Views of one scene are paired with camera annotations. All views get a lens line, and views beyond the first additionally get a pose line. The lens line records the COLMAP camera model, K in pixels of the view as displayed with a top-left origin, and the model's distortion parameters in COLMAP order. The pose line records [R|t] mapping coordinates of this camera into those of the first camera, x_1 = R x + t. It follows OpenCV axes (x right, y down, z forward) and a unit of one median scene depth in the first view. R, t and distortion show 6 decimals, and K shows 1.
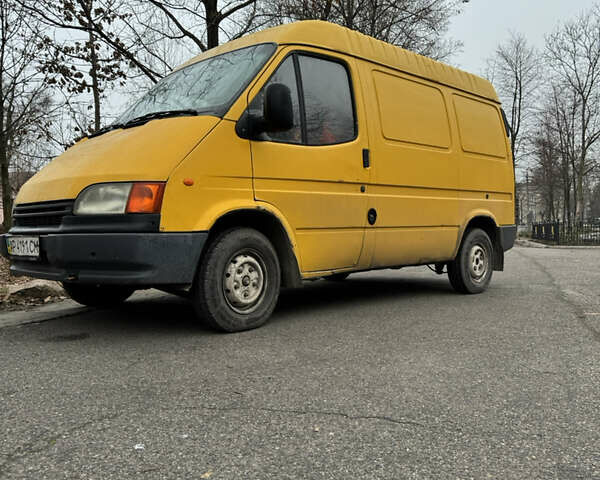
lens RADIAL K [[547.8, 0, 300.0], [0, 547.8, 240.0], [0, 0, 1]] dist [0.198094, -0.412108]
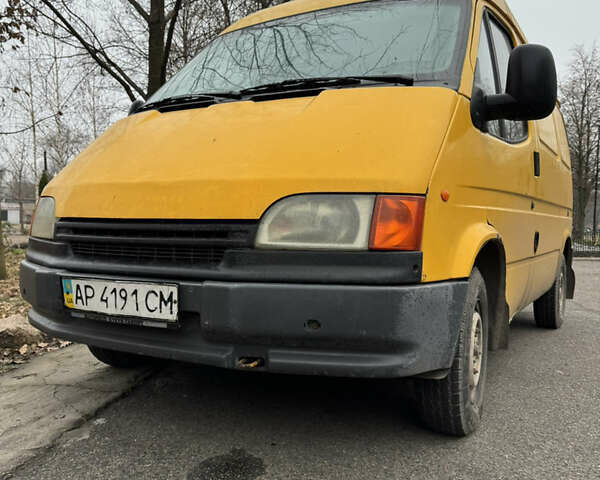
lens RADIAL K [[547.8, 0, 300.0], [0, 547.8, 240.0], [0, 0, 1]] dist [0.198094, -0.412108]
pose [[0.967589, 0.021182, 0.251641, -0.489945], [-0.023376, 0.999710, 0.005734, -0.055660], [-0.251447, -0.011431, 0.967804, 0.454159]]
